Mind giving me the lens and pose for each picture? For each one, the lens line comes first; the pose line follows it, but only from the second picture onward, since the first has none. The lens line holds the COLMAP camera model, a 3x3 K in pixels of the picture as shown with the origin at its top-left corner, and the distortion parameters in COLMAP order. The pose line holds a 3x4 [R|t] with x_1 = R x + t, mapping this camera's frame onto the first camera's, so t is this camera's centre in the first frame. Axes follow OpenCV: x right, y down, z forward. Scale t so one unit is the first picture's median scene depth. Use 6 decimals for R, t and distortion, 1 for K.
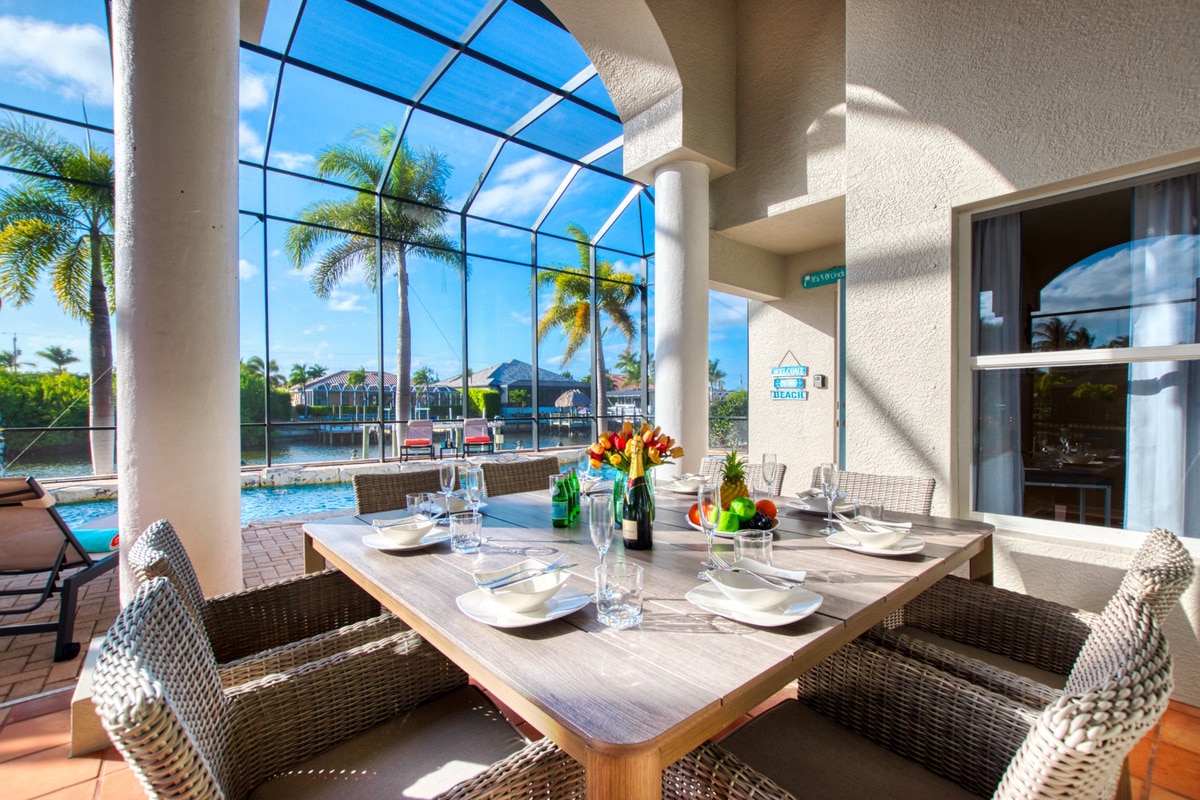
lens RADIAL K [[531.2, 0, 602.3], [0, 531.2, 406.9], [0, 0, 1]] dist [-0.014005, 0.000019]
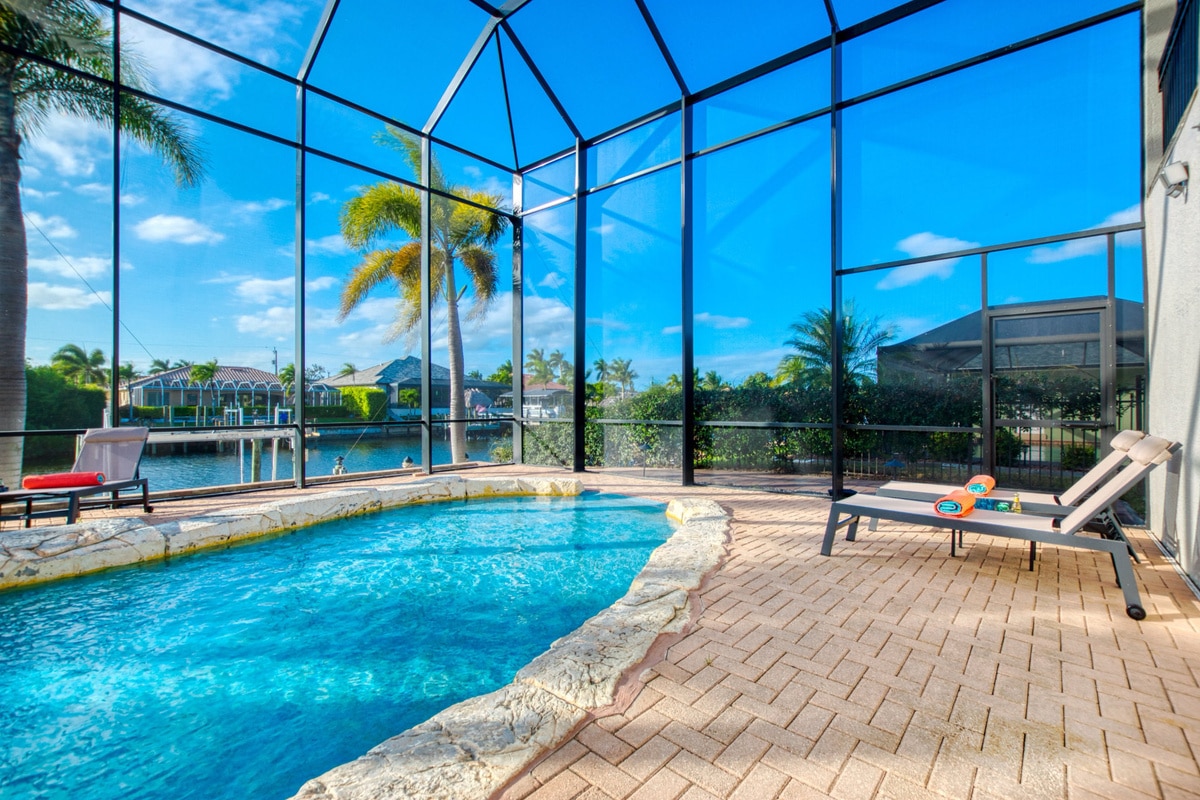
lens RADIAL K [[525.5, 0, 607.7], [0, 525.5, 404.3], [0, 0, 1]] dist [-0.033384, 0.000079]
pose [[0.984929, 0.000568, 0.172959, 0.022131], [0.000778, 0.999970, -0.007714, 0.001140], [-0.172958, 0.007732, 0.984899, 0.103836]]
